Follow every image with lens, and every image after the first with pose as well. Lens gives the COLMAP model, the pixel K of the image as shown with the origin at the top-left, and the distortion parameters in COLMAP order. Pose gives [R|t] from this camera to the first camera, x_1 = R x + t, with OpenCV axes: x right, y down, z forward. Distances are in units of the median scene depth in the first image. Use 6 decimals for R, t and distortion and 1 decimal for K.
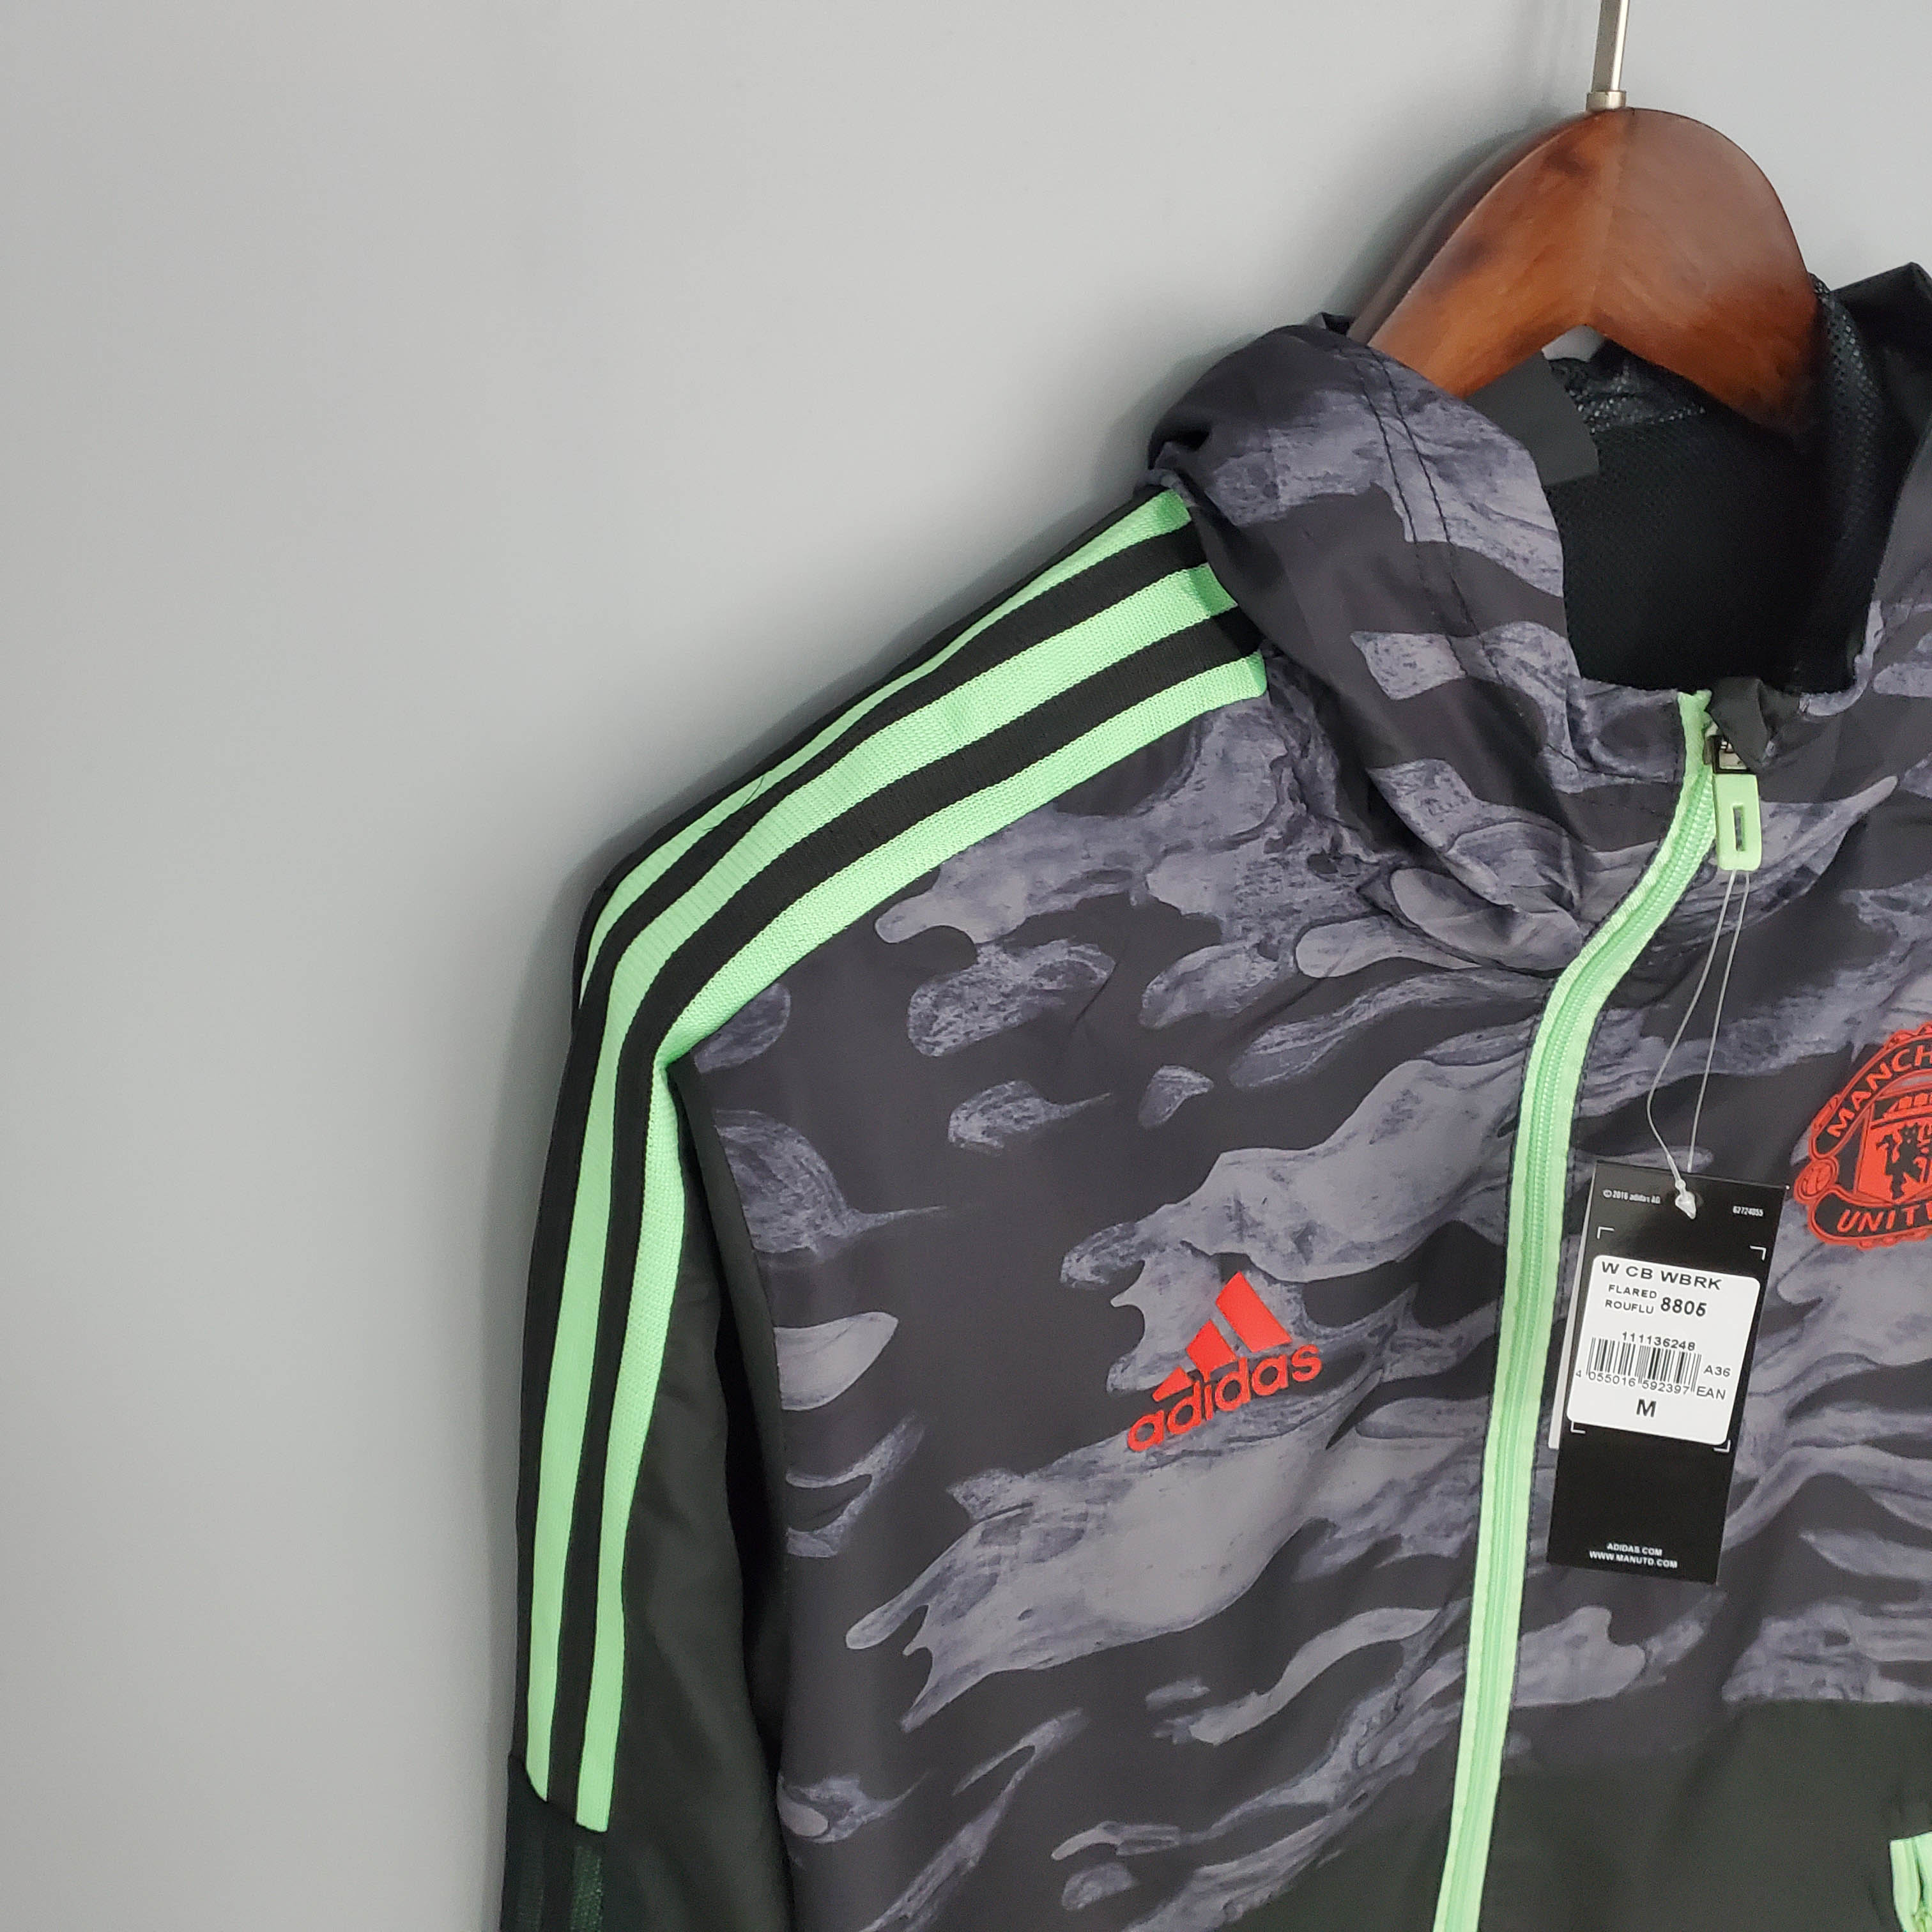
lens RADIAL K [[1933.1, 0, 1006.0], [0, 1933.1, 1022.7], [0, 0, 1]] dist [0.137545, -0.323959]
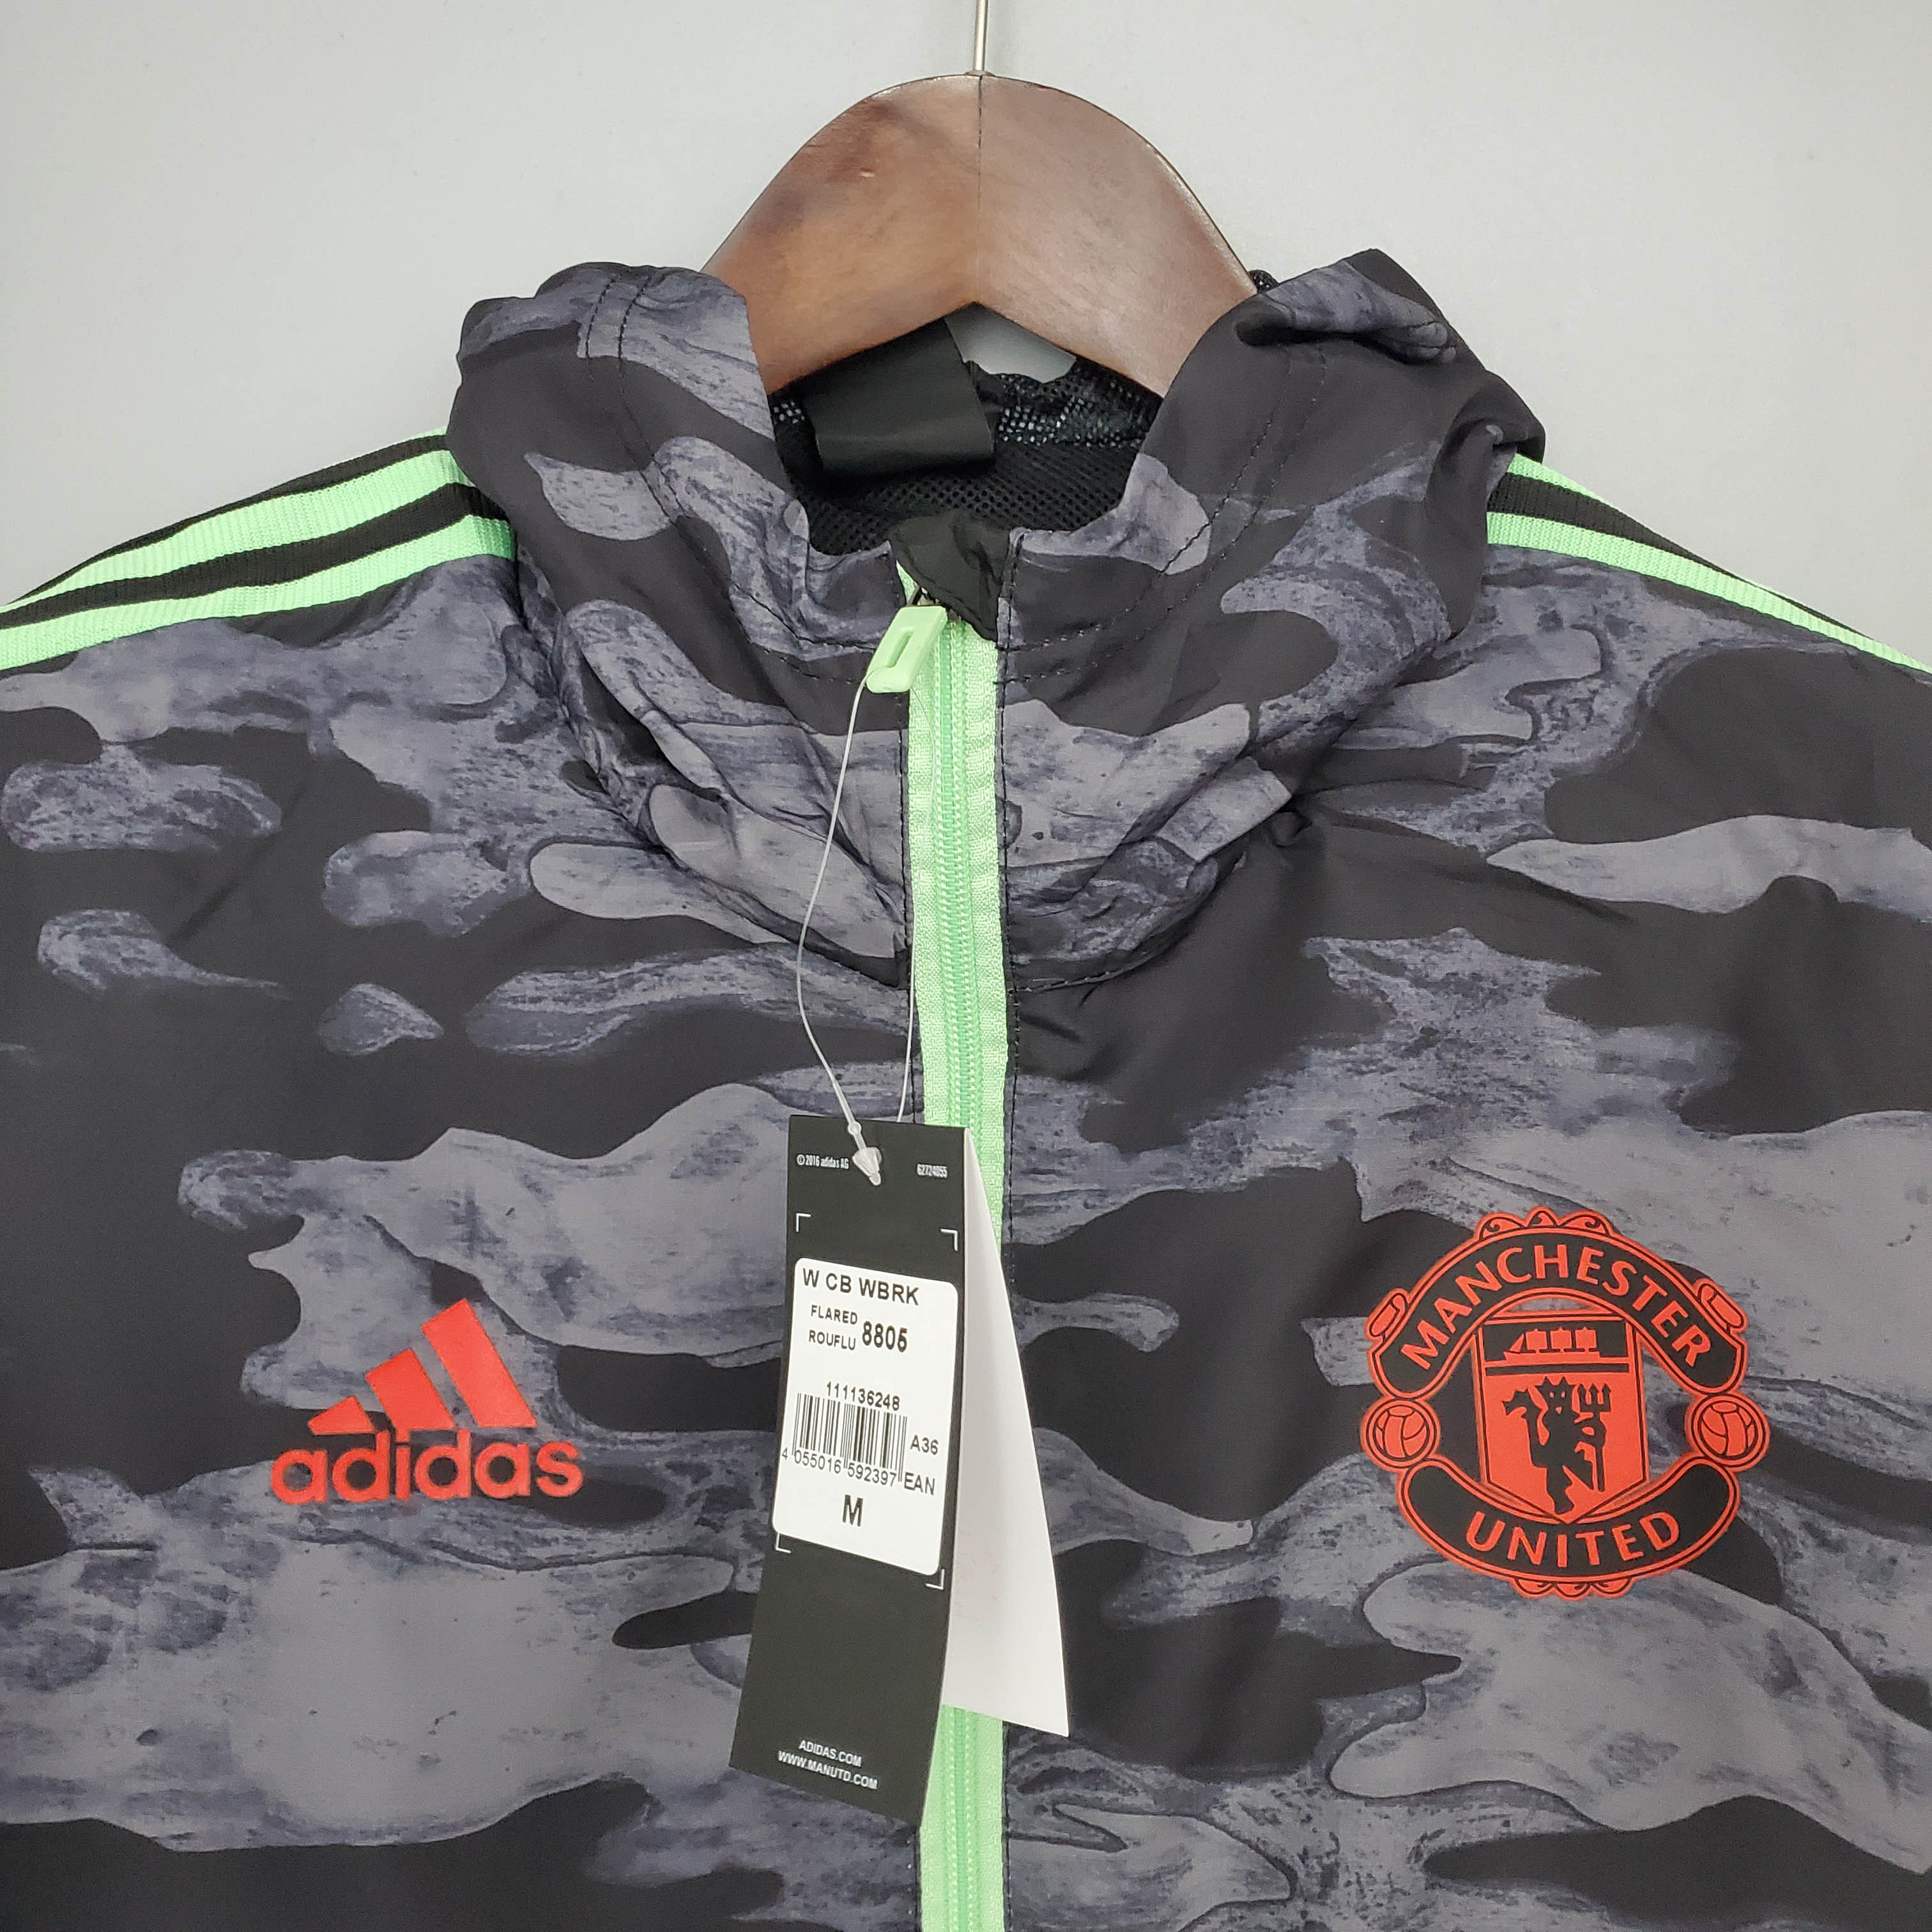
lens RADIAL K [[2060.6, 0, 966.0], [0, 2060.6, 966.0], [0, 0, 1]] dist [0.002269, -0.024891]
pose [[0.927616, 0.048460, -0.370380, 0.632349], [-0.212268, 0.884277, -0.415928, 0.323175], [0.307362, 0.464441, 0.830556, 0.303433]]
